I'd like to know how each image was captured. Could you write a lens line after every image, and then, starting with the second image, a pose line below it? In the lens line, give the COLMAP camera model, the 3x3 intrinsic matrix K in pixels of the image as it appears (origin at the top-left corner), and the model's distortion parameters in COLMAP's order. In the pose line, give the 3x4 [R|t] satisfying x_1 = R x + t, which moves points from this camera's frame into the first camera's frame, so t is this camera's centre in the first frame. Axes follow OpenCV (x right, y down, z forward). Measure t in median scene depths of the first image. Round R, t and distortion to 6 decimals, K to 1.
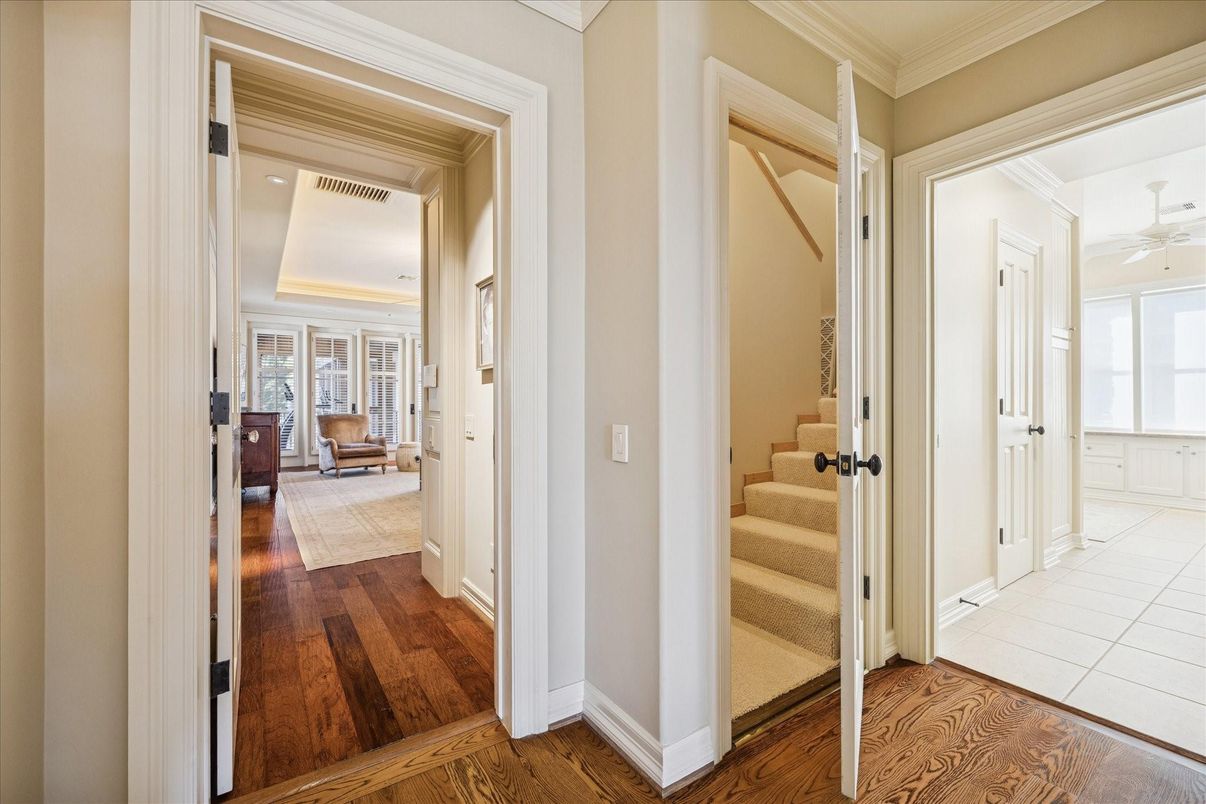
lens RADIAL K [[507.1, 0, 606.2], [0, 507.1, 402.7], [0, 0, 1]] dist [-0.001859, -0.000024]
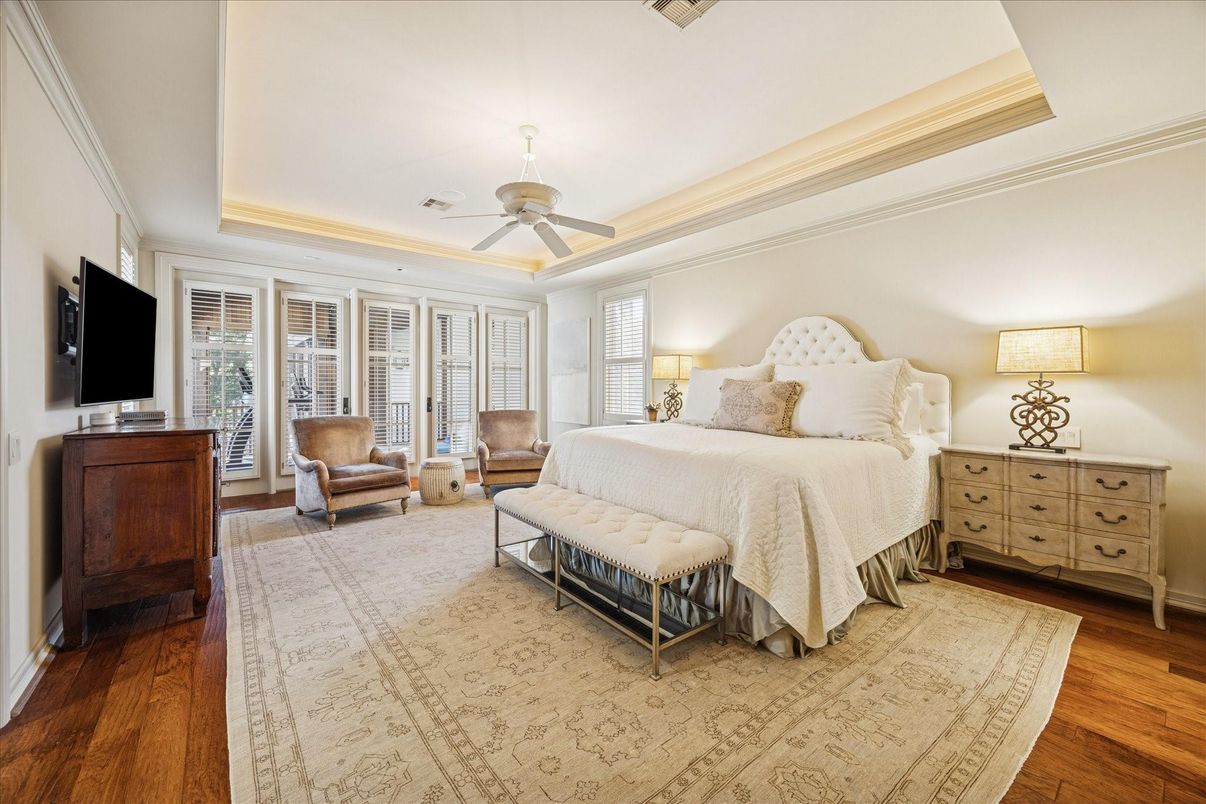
lens RADIAL K [[466.6, 0, 599.0], [0, 466.6, 391.7], [0, 0, 1]] dist [0.003201, 0.000023]
pose [[0.997050, 0.003211, 0.076692, -0.225553], [-0.003902, 0.999953, 0.008865, -0.014757], [-0.076660, -0.009138, 0.997015, 0.377795]]
